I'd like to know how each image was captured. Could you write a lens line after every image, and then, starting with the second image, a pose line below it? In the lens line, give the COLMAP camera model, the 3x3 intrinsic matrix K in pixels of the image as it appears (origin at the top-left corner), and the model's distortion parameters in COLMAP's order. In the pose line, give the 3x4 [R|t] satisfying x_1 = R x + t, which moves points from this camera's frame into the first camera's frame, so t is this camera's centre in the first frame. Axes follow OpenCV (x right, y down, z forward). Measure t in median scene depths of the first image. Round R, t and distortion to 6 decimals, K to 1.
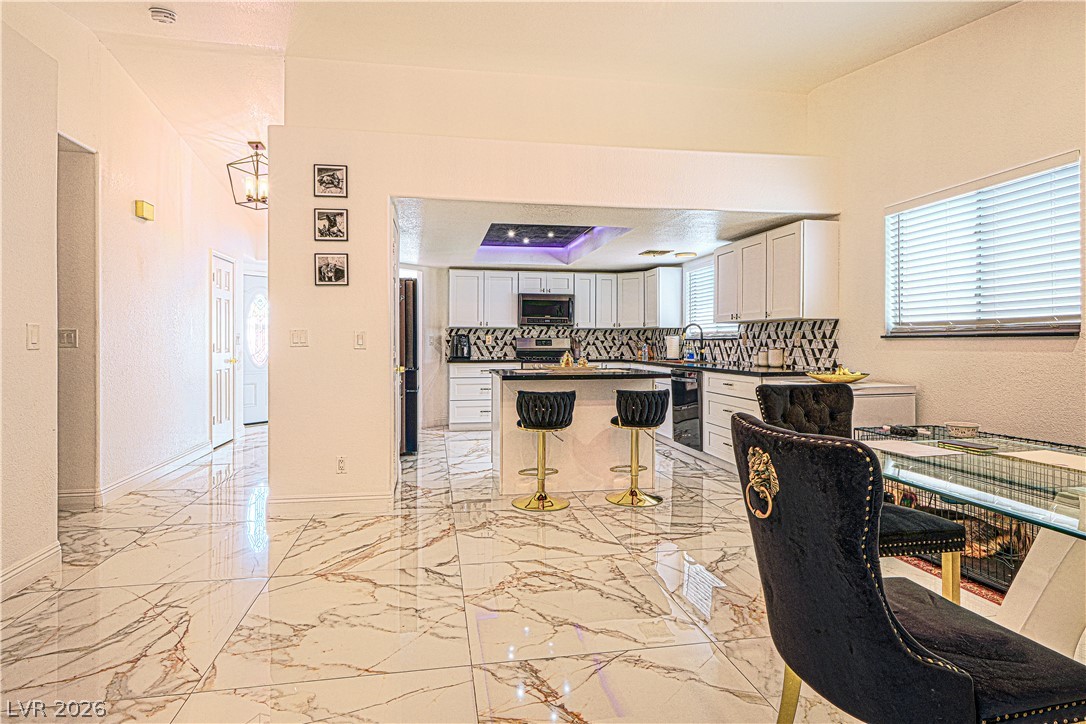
lens RADIAL K [[560.9, 0, 521.8], [0, 560.9, 346.1], [0, 0, 1]] dist [-0.012249, 0.007217]
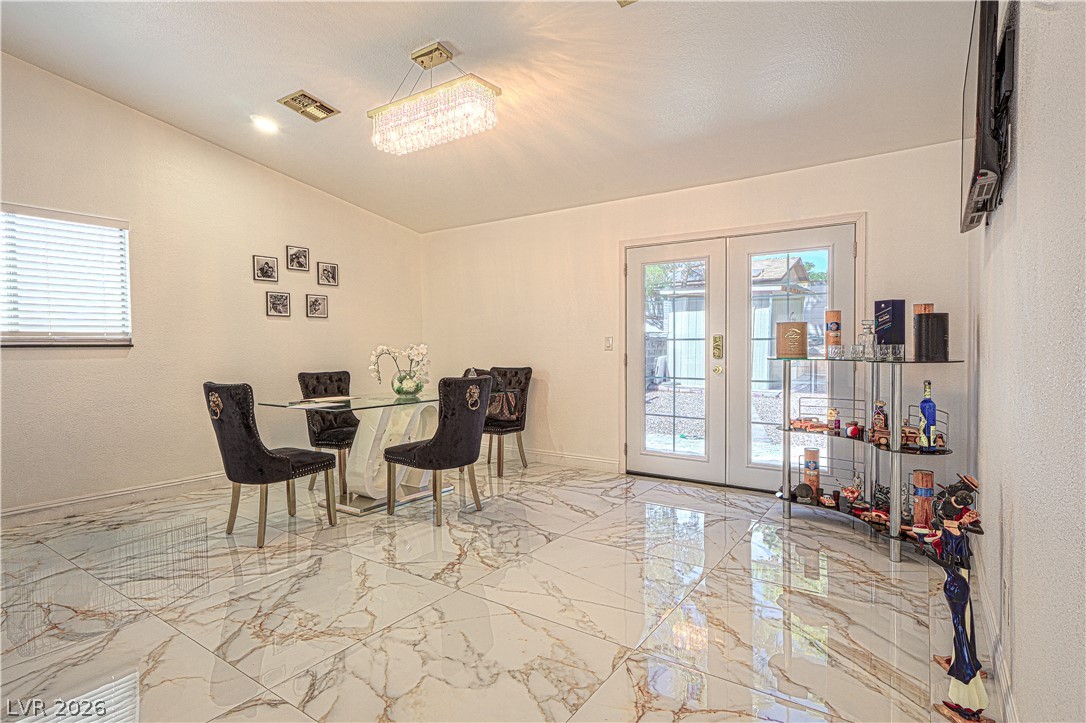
lens RADIAL K [[560.9, 0, 546.4], [0, 560.9, 362.5], [0, 0, 1]] dist [-0.012249, 0.007217]
pose [[-0.725176, -0.012540, 0.688450, -0.518507], [0.012230, 0.999442, 0.031087, -0.005979], [-0.688455, 0.030964, -0.724617, 0.808786]]
